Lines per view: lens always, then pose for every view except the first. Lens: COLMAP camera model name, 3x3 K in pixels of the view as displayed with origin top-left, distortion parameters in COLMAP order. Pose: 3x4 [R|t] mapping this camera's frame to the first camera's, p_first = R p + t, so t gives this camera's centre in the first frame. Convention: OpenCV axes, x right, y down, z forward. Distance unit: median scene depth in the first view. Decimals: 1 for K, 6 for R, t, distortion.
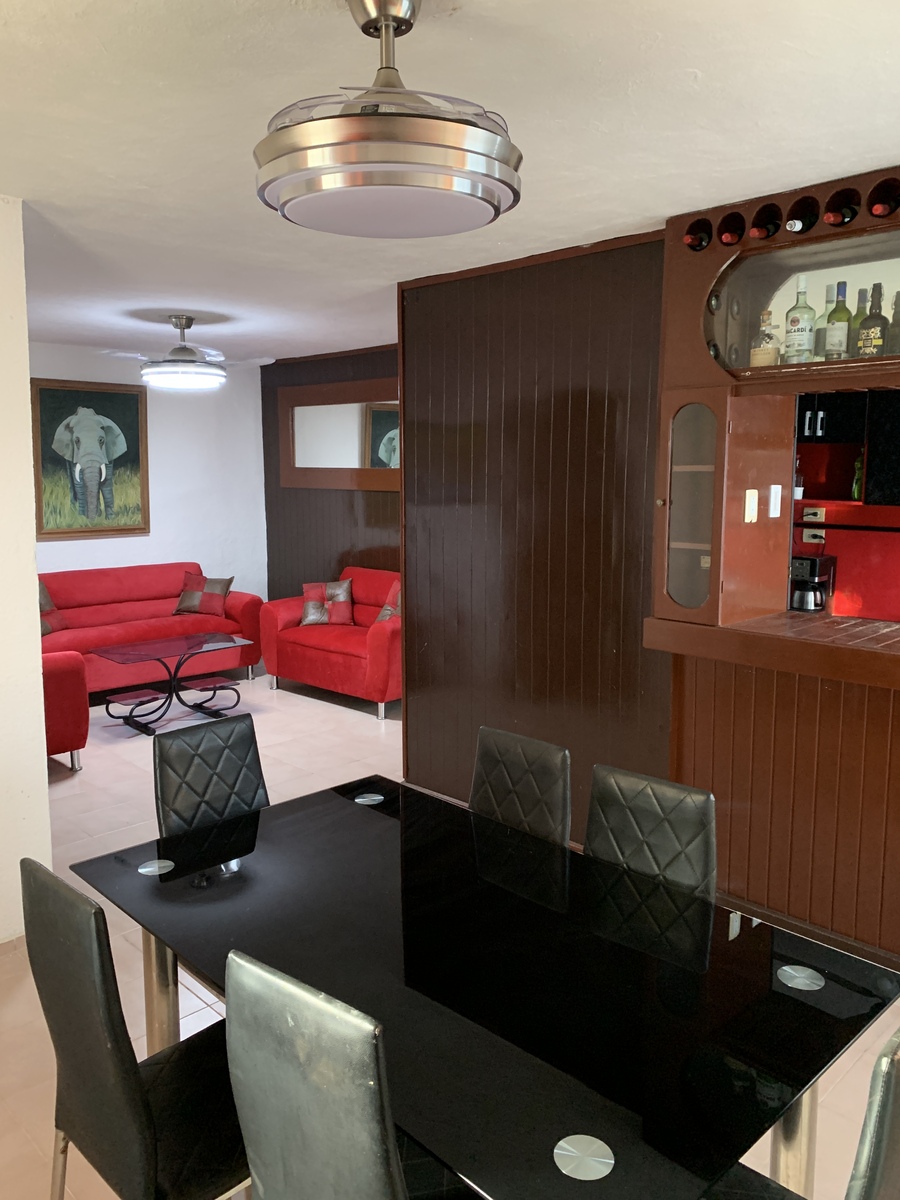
lens RADIAL K [[931.2, 0, 452.8], [0, 931.2, 597.5], [0, 0, 1]] dist [0.016361, -0.008013]
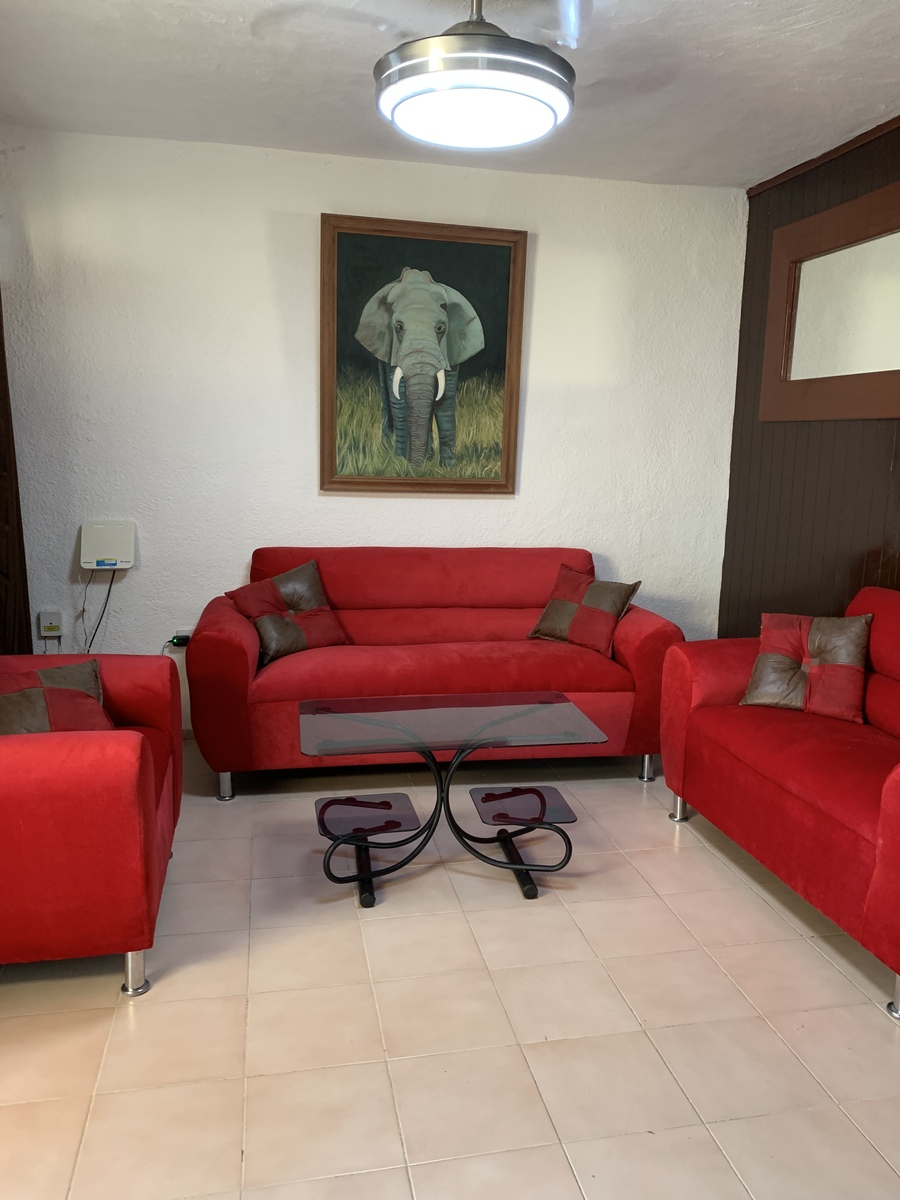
lens RADIAL K [[931.2, 0, 455.3], [0, 931.2, 610.7], [0, 0, 1]] dist [0.016361, -0.008013]
pose [[0.845467, 0.116377, -0.521192, -0.044668], [-0.100564, 0.993201, 0.058639, -0.028331], [0.524473, 0.002836, 0.851422, 0.510299]]
